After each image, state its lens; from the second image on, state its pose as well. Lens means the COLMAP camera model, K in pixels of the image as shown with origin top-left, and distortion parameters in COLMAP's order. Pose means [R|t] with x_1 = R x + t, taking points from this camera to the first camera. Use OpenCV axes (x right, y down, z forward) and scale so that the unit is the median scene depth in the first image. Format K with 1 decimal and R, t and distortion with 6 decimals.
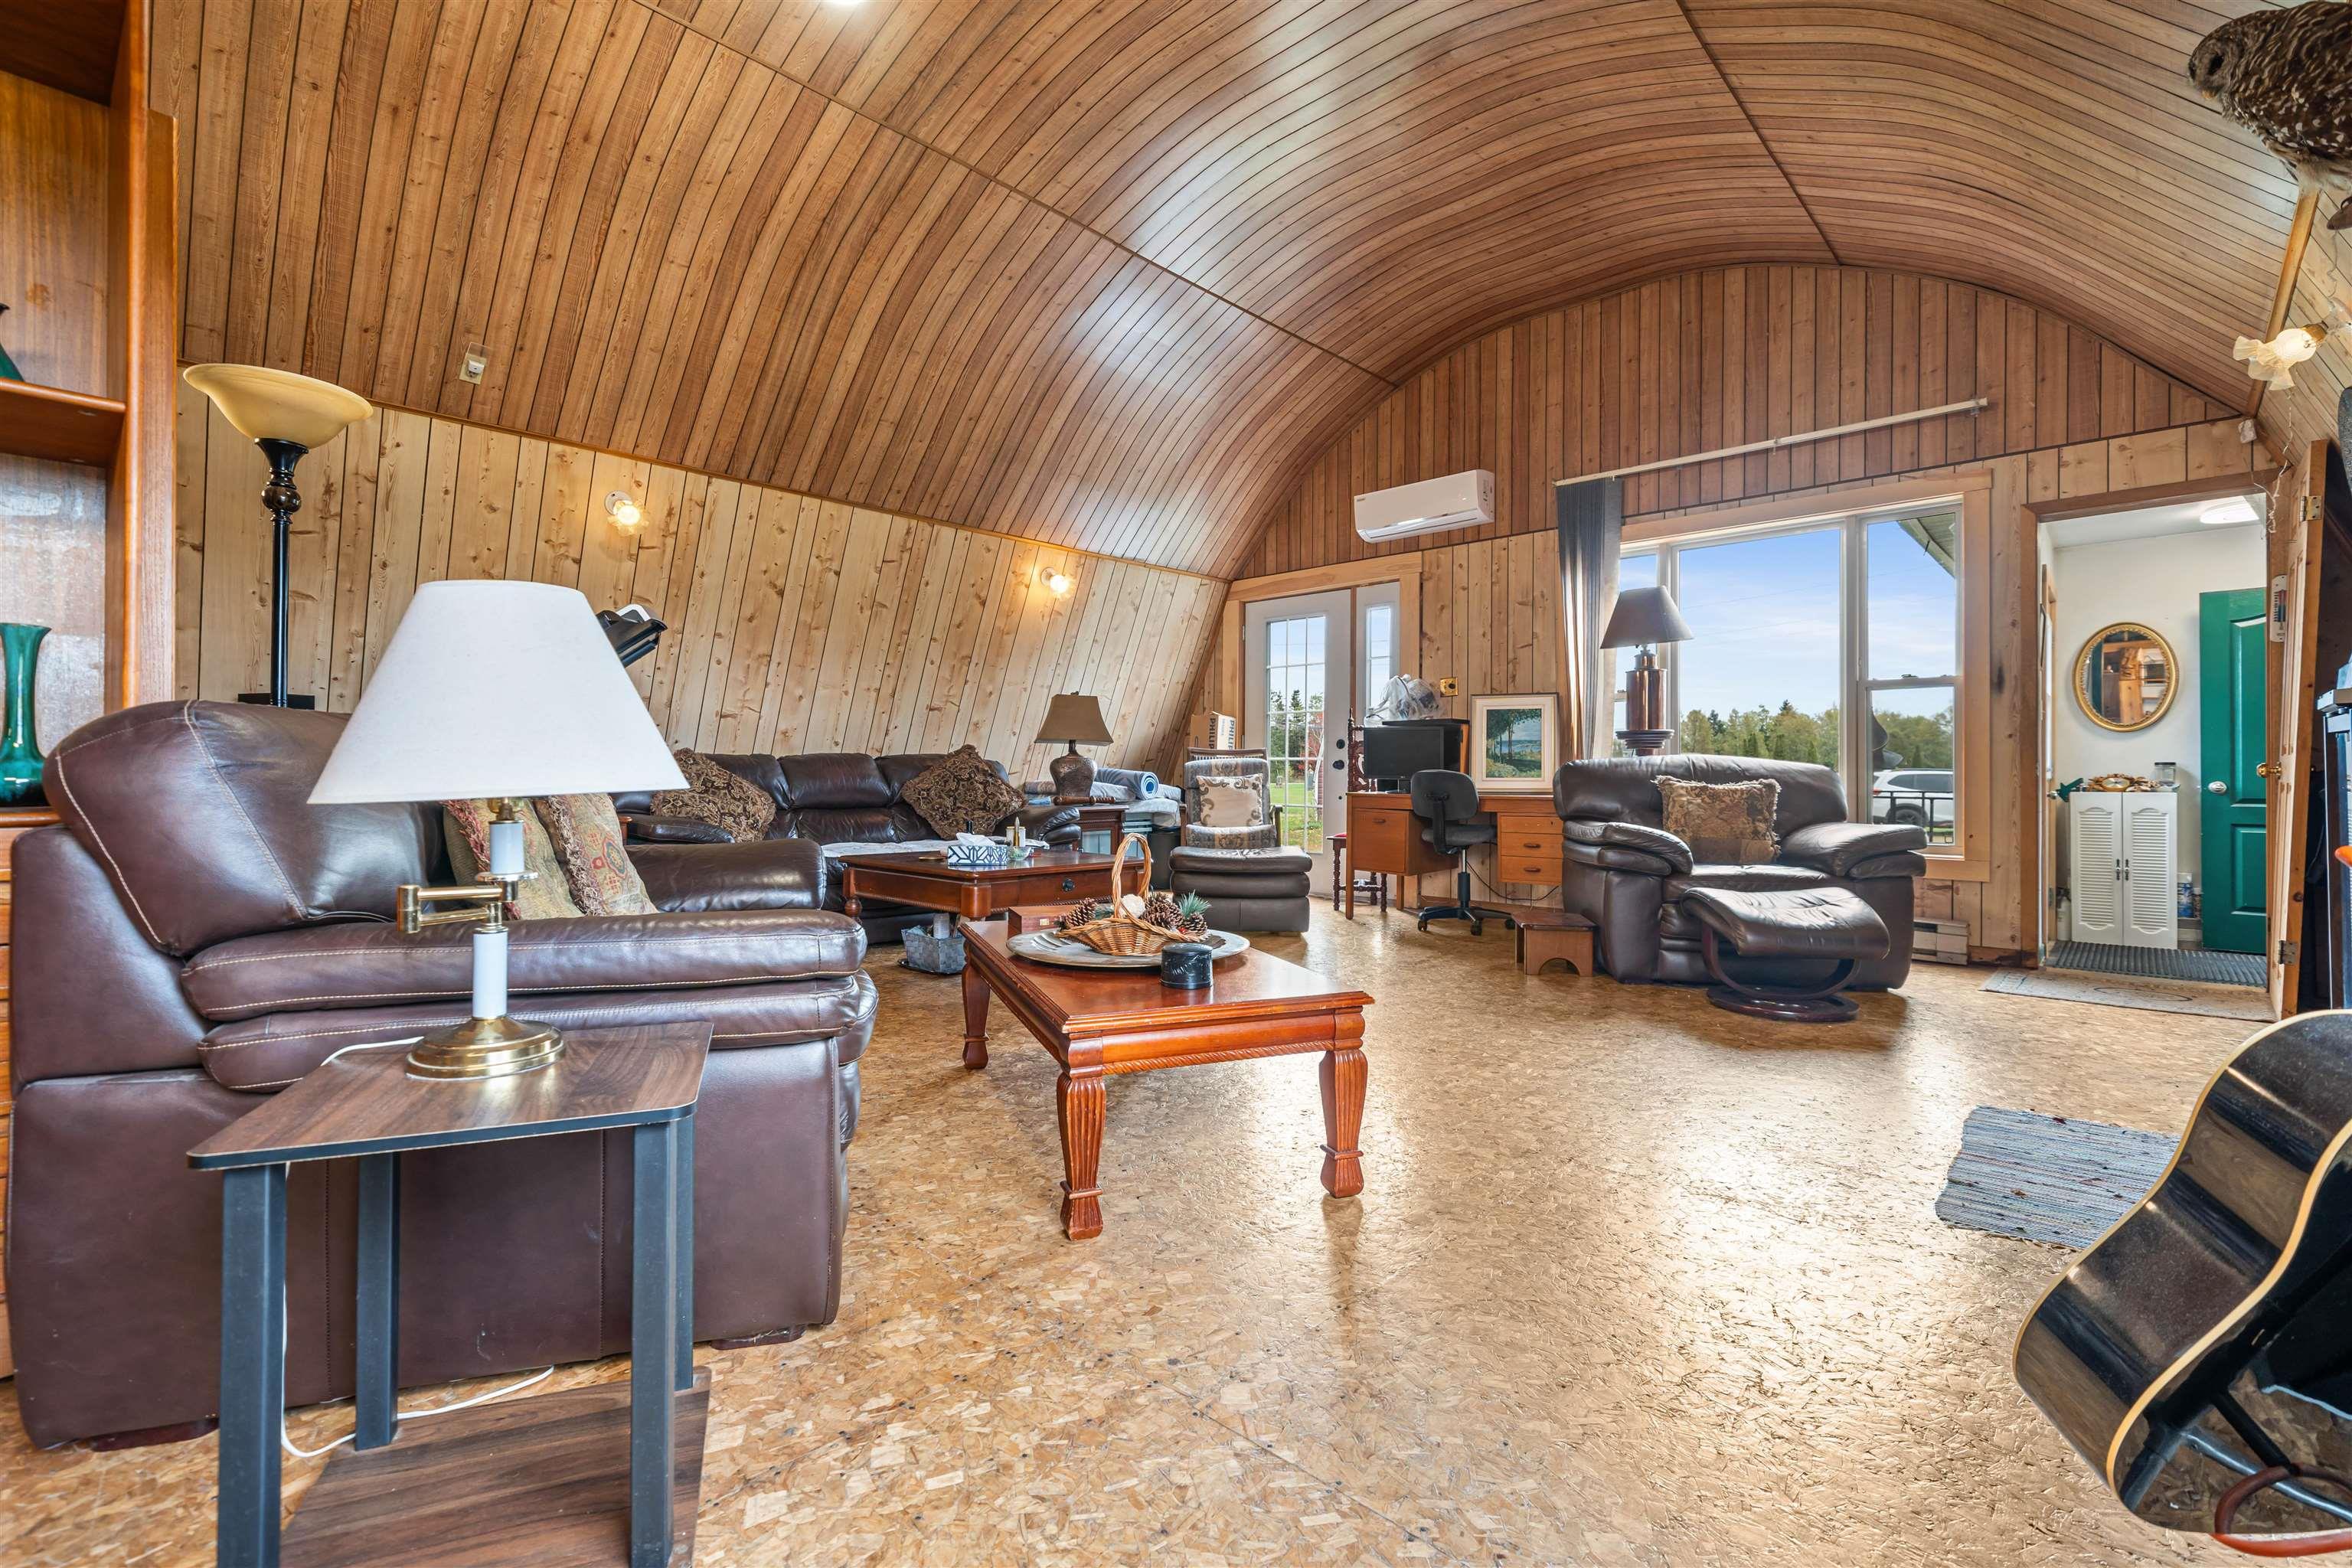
lens RADIAL K [[1025.8, 0, 1176.5], [0, 1025.8, 774.3], [0, 0, 1]] dist [0.000038, 0.000036]
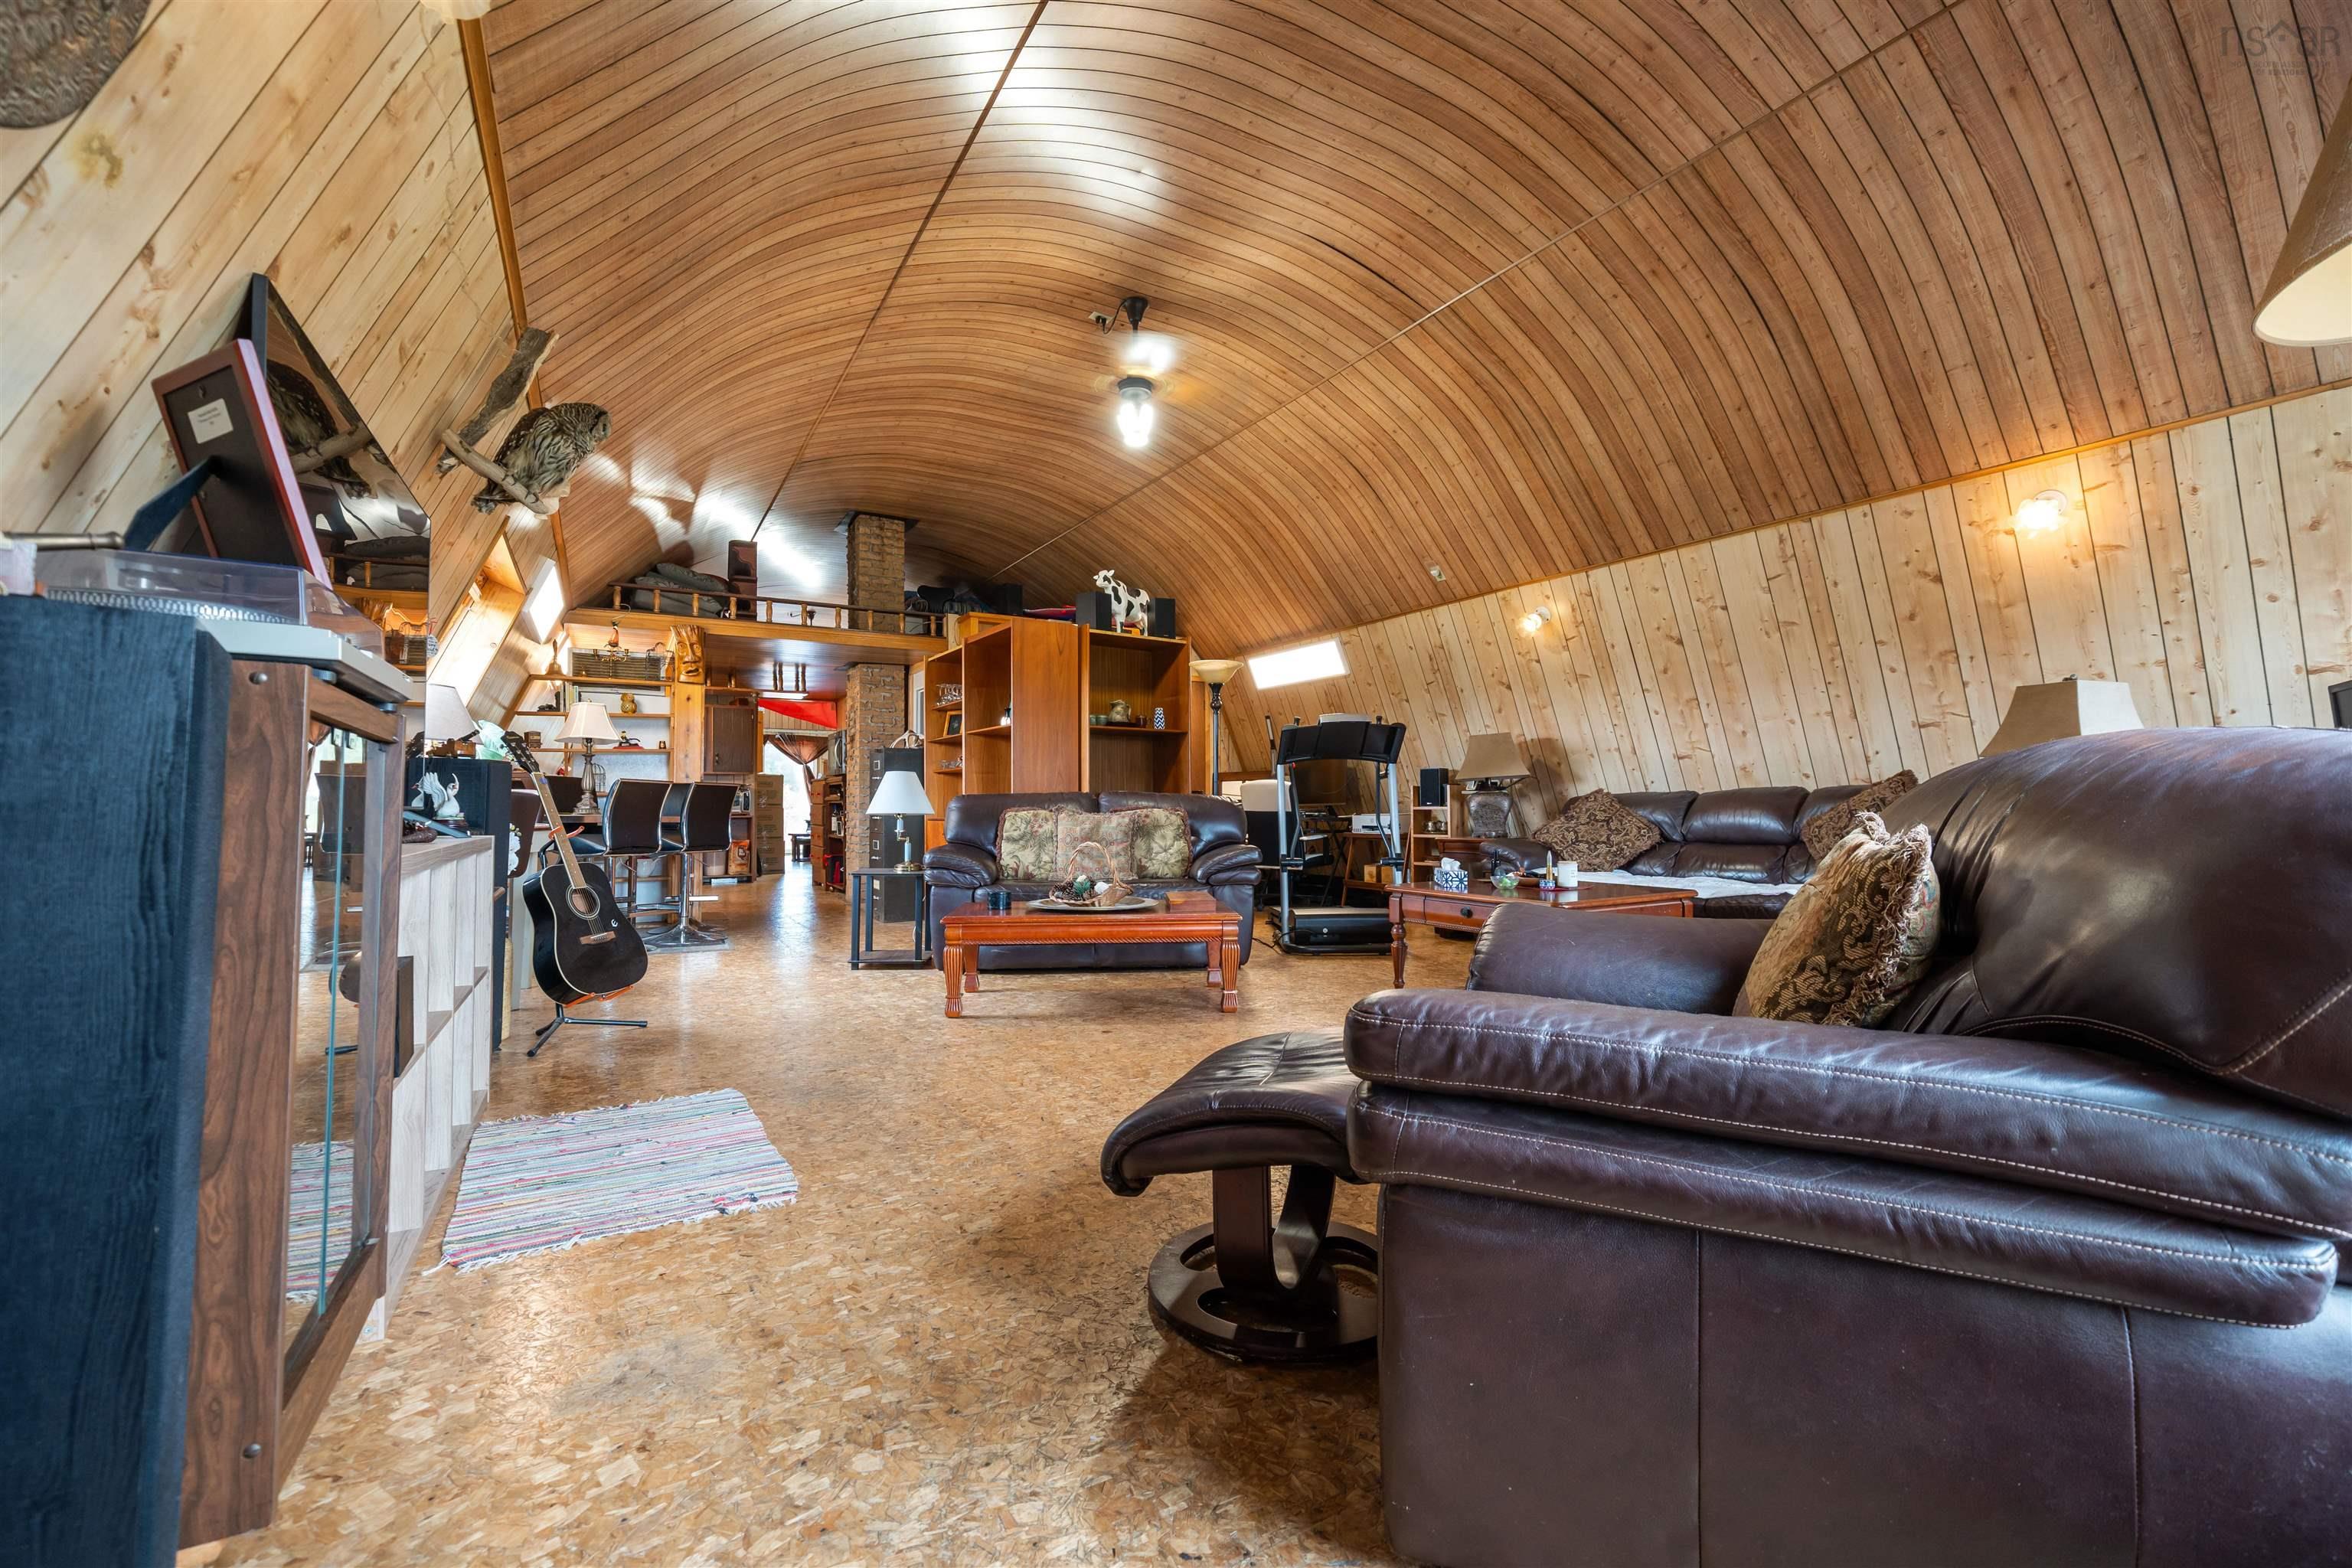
lens RADIAL K [[960.7, 0, 1176.0], [0, 960.7, 784.0], [0, 0, 1]] dist [0.000531, 0.000062]
pose [[-0.268694, -0.026670, -0.962856, 0.669131], [0.002258, 0.999596, -0.028318, 0.000792], [0.963223, -0.009783, -0.268525, 0.693258]]
